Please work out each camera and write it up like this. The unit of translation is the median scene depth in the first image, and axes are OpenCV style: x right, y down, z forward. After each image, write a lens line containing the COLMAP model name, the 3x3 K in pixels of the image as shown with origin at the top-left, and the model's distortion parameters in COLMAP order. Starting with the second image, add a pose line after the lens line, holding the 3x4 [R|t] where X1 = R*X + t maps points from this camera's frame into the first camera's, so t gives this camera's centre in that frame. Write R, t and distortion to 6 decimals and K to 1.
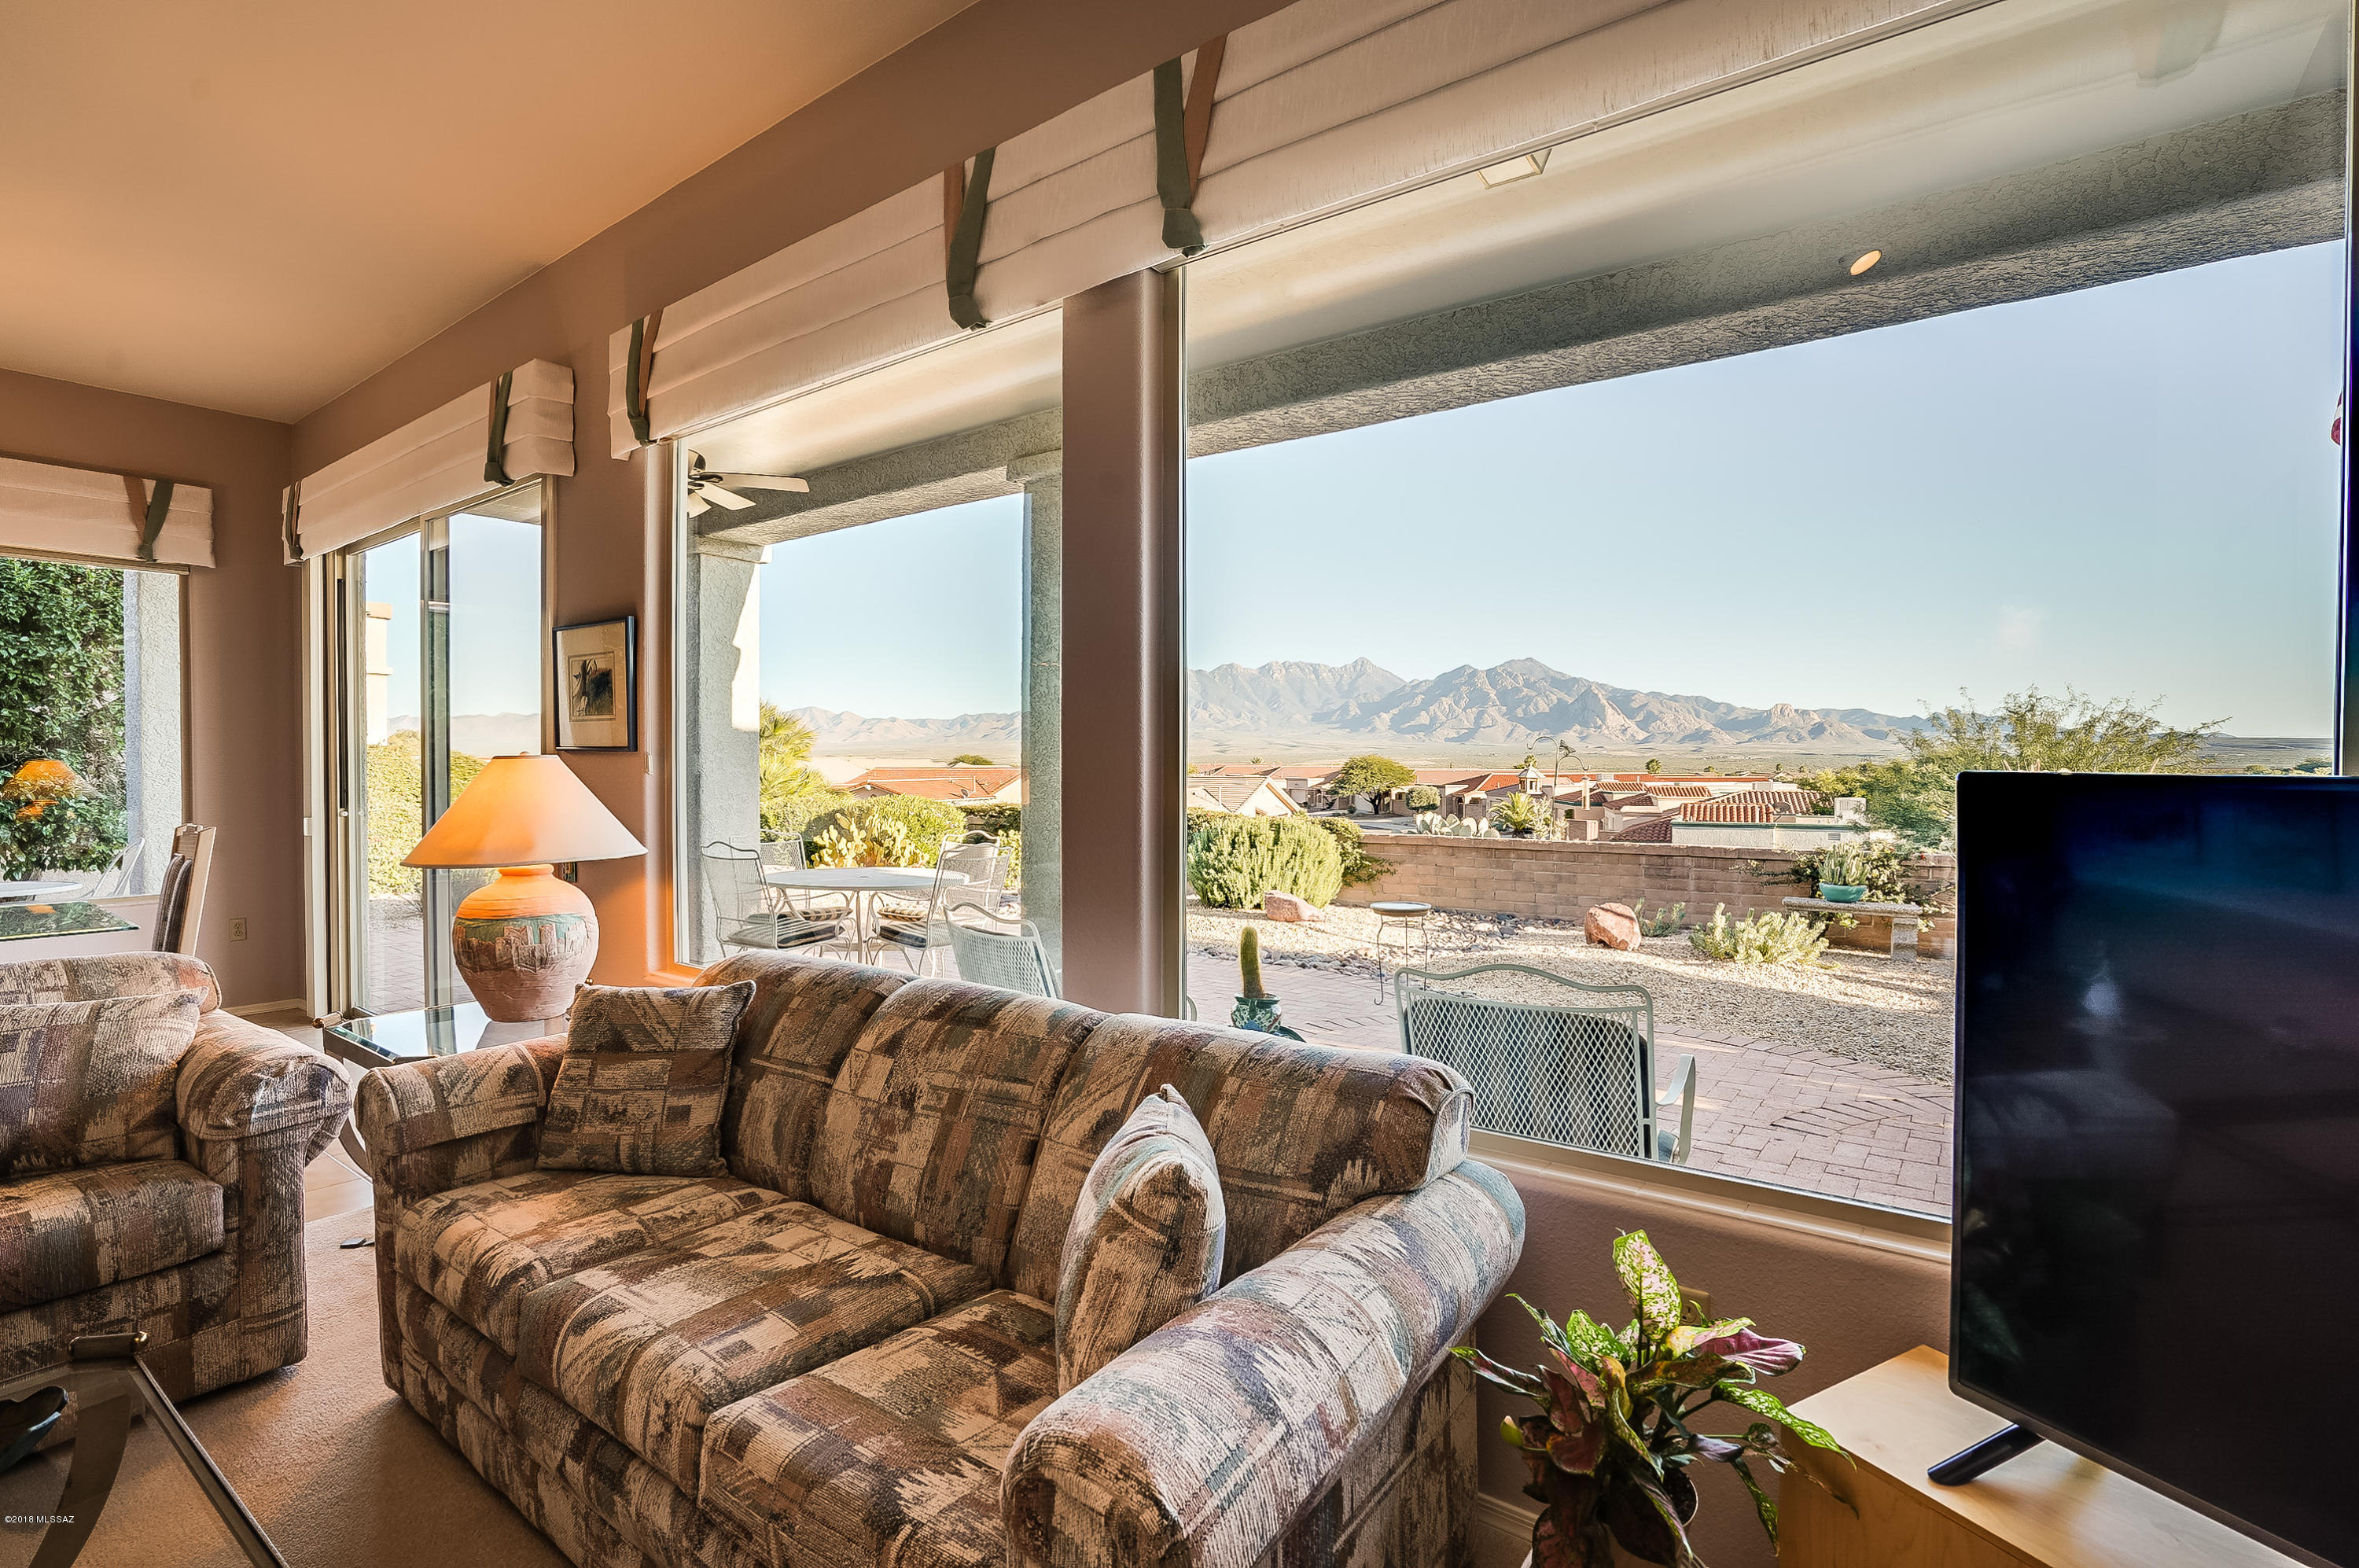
lens RADIAL K [[1095.9, 0, 1183.0], [0, 1095.9, 775.3], [0, 0, 1]] dist [-0.054260, 0.015852]
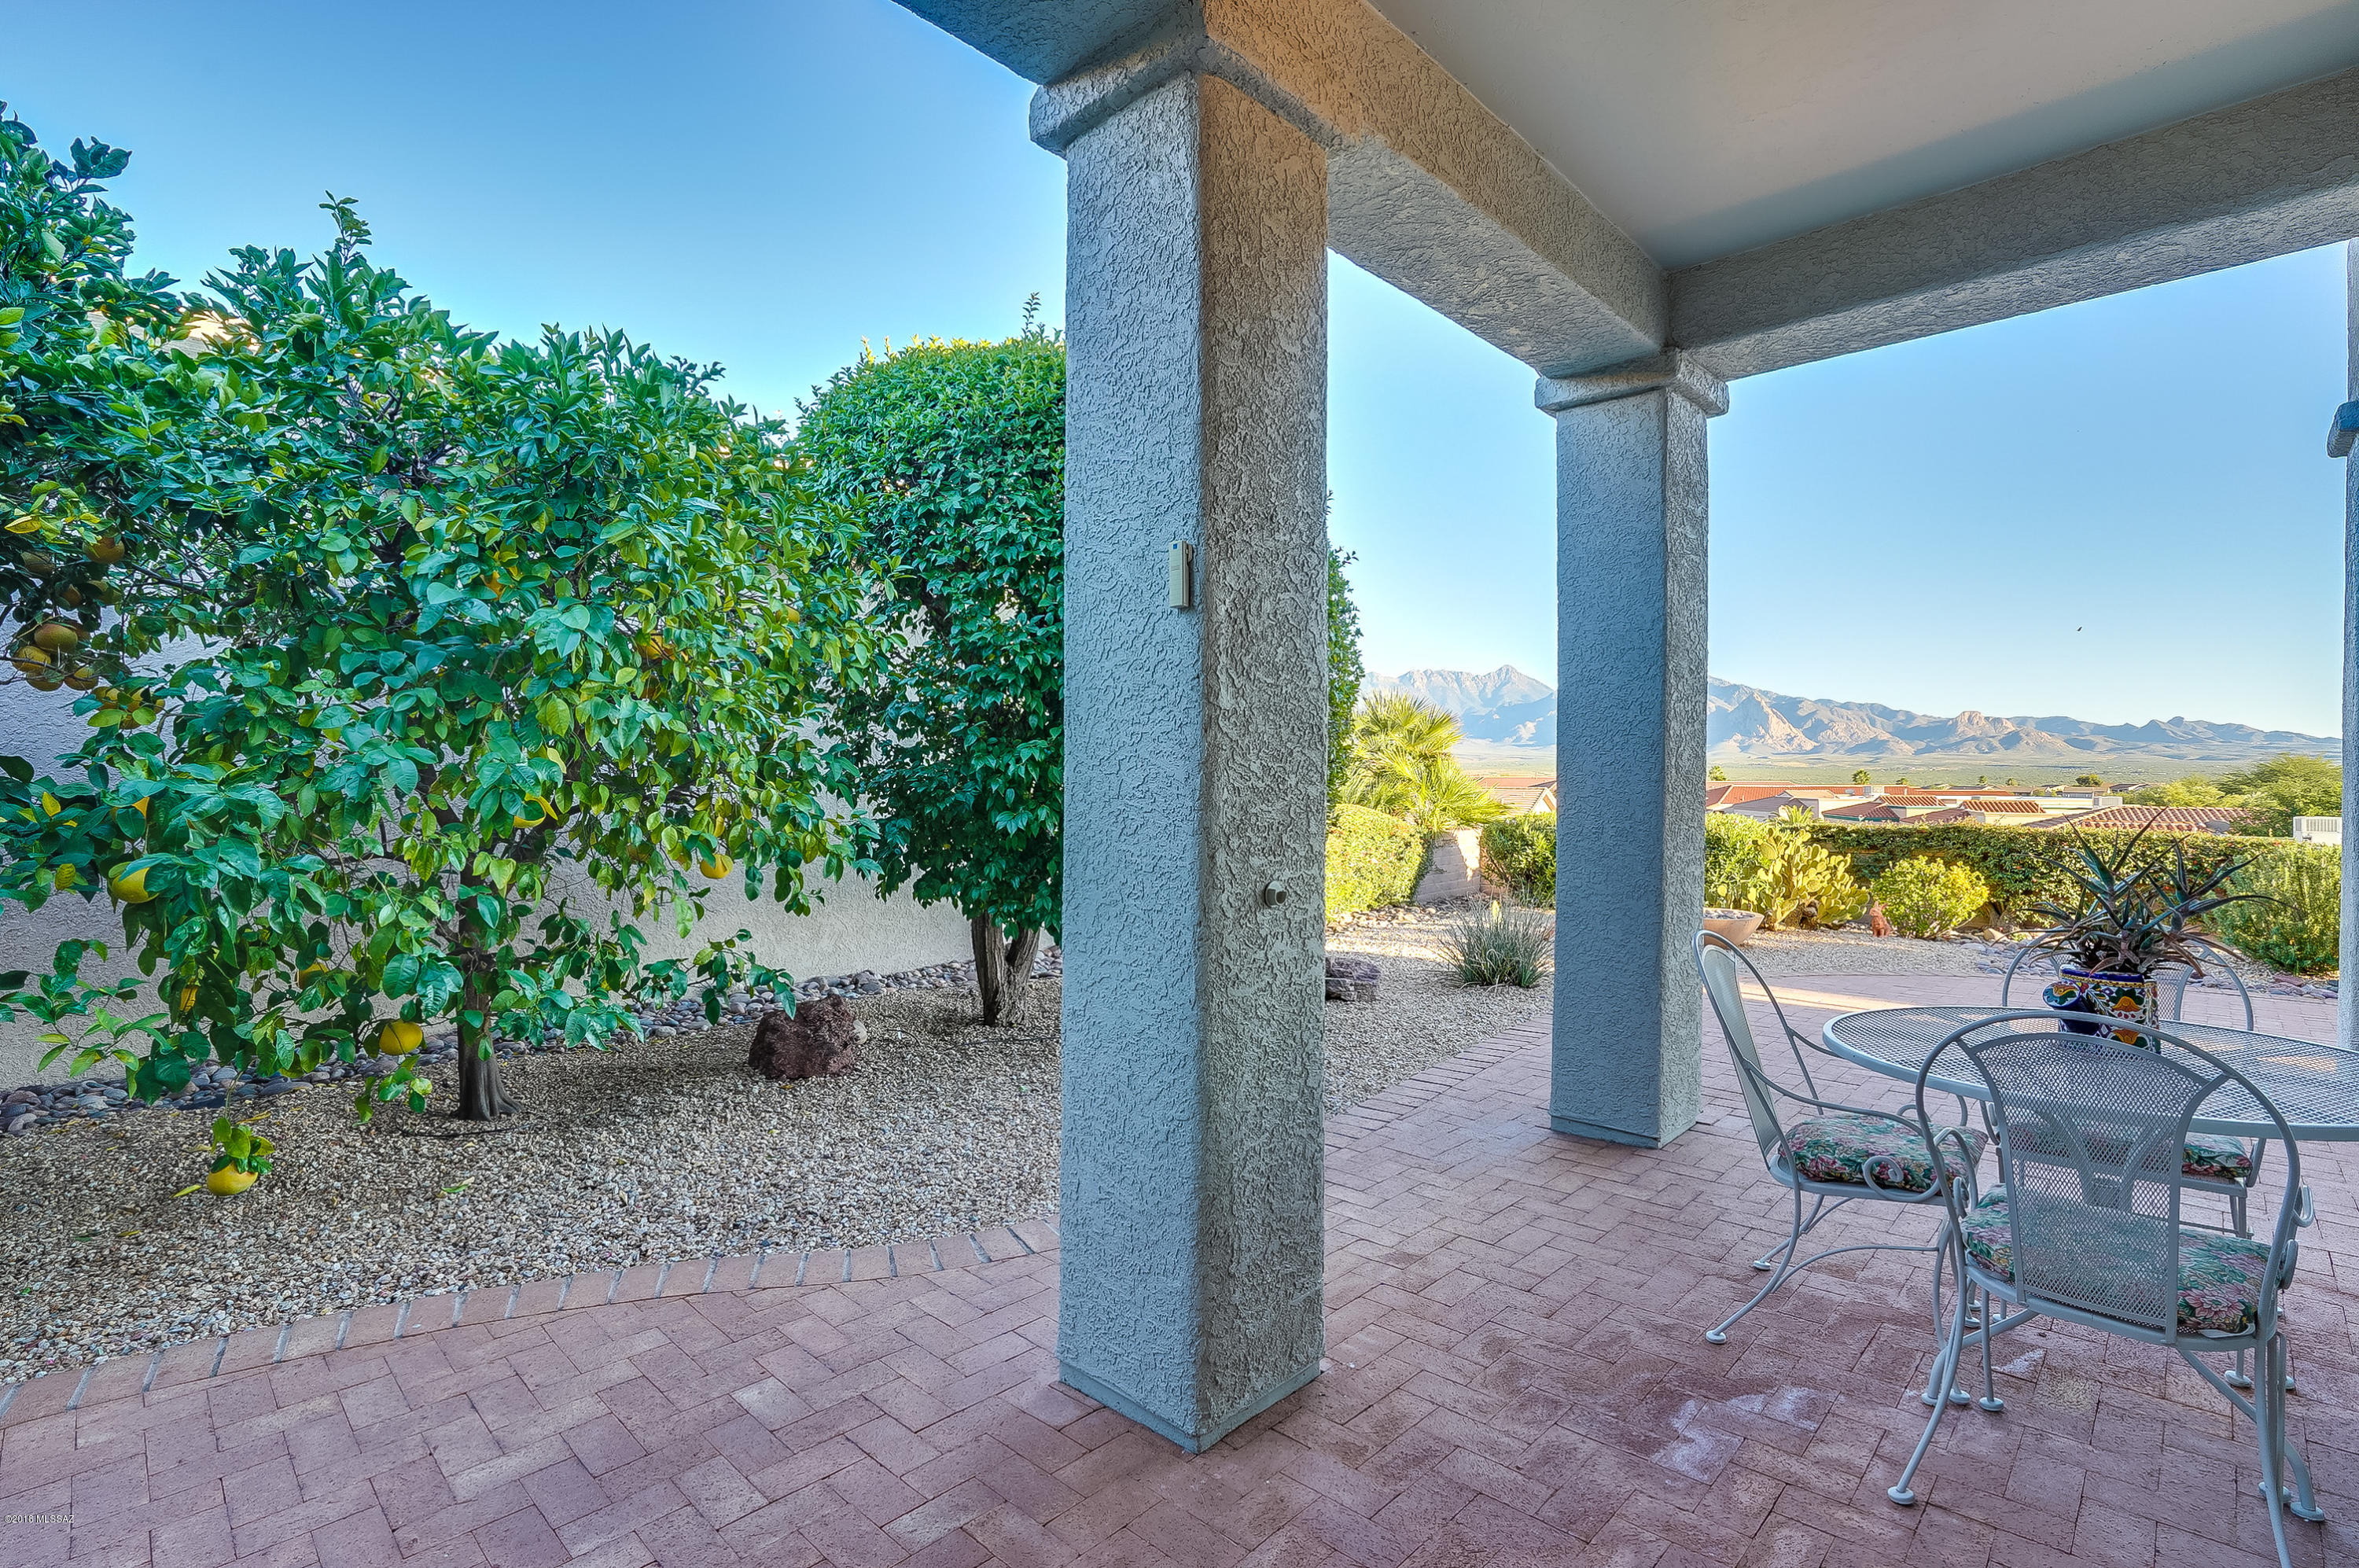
lens RADIAL K [[1095.9, 0, 1170.3], [0, 1095.9, 796.9], [0, 0, 1]] dist [-0.054260, 0.015852]
pose [[0.989433, 0.004032, -0.144938, -0.756280], [-0.002673, 0.999951, 0.009568, -0.000368], [0.144969, -0.009079, 0.989394, 0.254582]]
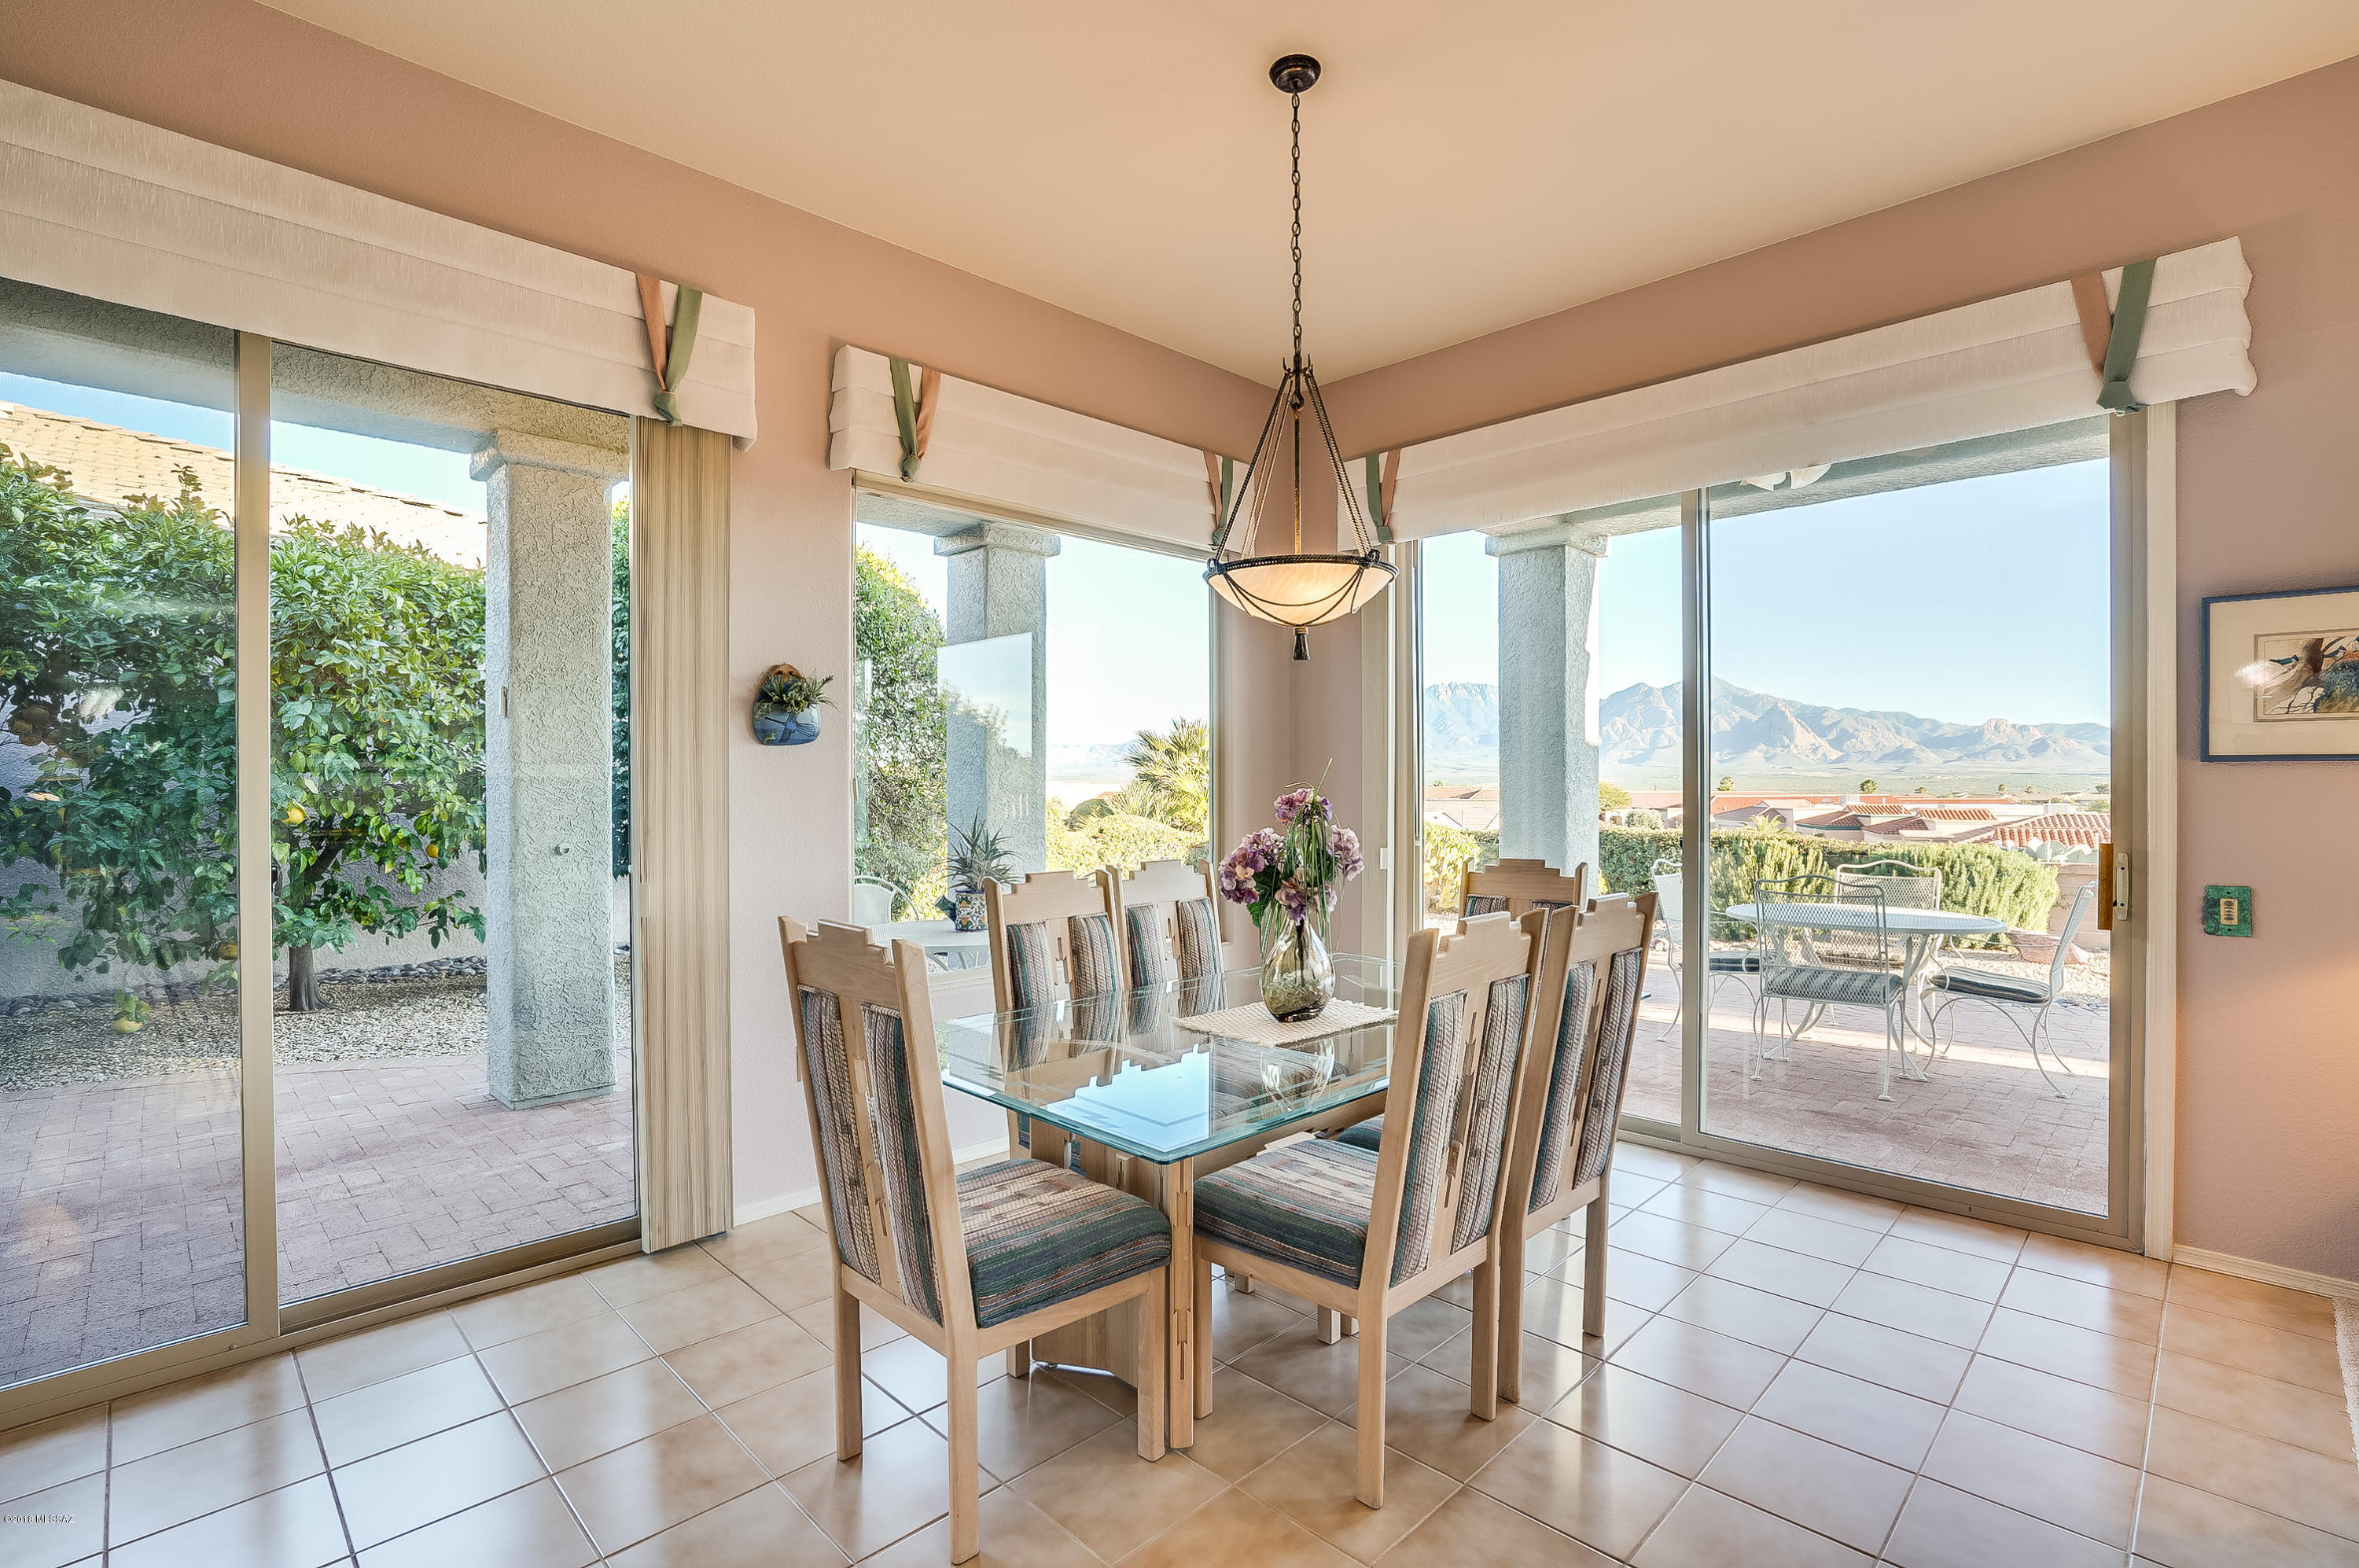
lens RADIAL K [[1095.9, 0, 1184.6], [0, 1095.9, 781.5], [0, 0, 1]] dist [-0.054260, 0.015852]
pose [[0.988894, -0.004981, -0.148540, -0.437248], [0.002617, 0.999867, -0.016103, 0.000465], [0.148601, 0.015535, 0.988775, 0.059044]]
